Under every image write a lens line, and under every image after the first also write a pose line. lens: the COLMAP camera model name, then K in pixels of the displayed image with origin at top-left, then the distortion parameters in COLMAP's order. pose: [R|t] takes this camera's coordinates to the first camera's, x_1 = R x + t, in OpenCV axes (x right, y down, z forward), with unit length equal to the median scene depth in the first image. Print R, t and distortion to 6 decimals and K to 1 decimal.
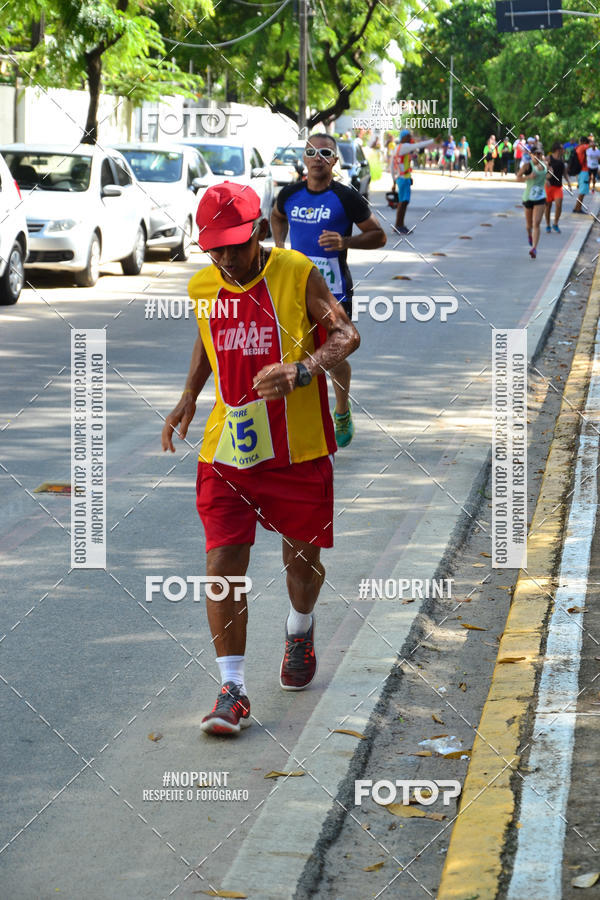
lens RADIAL K [[2567.0, 0, 300.0], [0, 2567.0, 450.0], [0, 0, 1]] dist [0.190016, -0.094512]
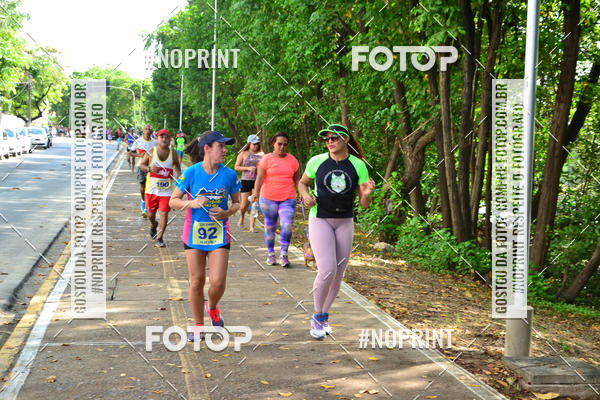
lens RADIAL K [[1711.4, 0, 300.0], [0, 1711.4, 200.0], [0, 0, 1]] dist [0.190016, -0.094512]
pose [[0.977872, 0.006031, 0.209117, -0.111052], [0.009910, 0.997127, -0.075103, 0.128930], [-0.208969, 0.075513, 0.975002, -1.101308]]
